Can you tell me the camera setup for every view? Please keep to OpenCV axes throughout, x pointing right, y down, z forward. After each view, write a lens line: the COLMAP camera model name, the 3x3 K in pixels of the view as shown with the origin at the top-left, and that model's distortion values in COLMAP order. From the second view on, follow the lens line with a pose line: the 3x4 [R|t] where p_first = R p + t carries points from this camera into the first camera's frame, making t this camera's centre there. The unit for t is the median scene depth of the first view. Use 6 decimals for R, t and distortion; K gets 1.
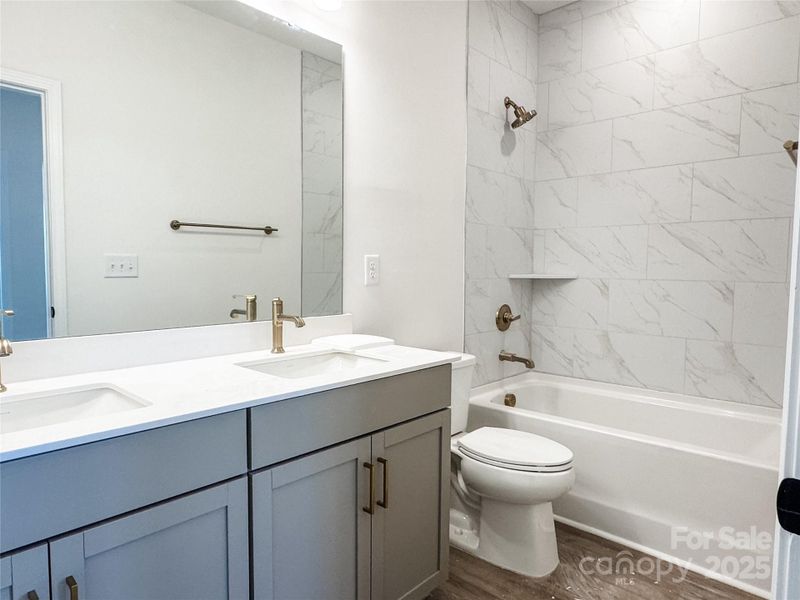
lens RADIAL K [[499.0, 0, 406.8], [0, 499.0, 305.0], [0, 0, 1]] dist [-0.030634, 0.001132]
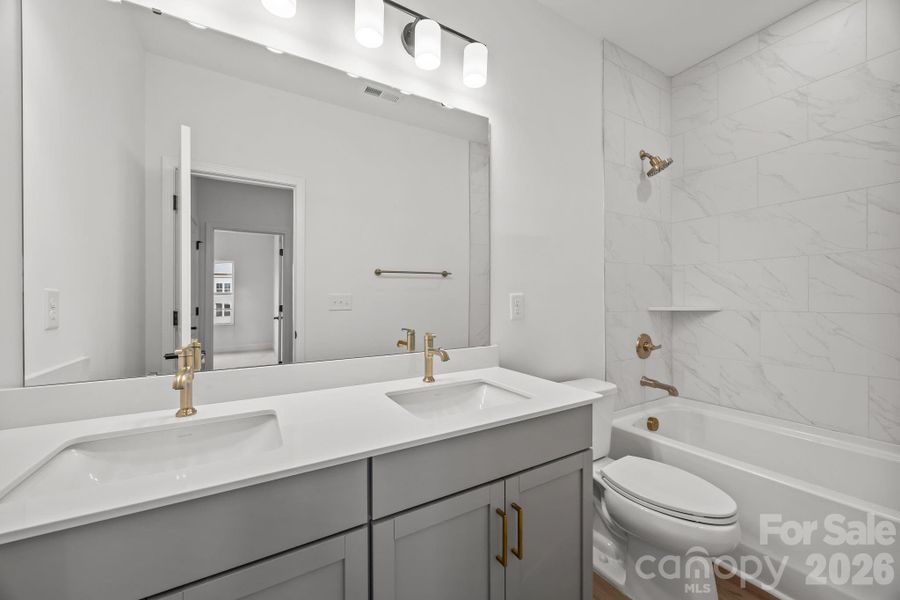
lens RADIAL K [[344.8, 0, 448.1], [0, 344.8, 298.1], [0, 0, 1]] dist [-0.006222, 0.000754]
pose [[0.952418, -0.010909, -0.304598, 0.021969], [-0.011123, 0.997450, -0.070502, -0.031619], [0.304591, 0.070535, 0.949868, 0.196776]]
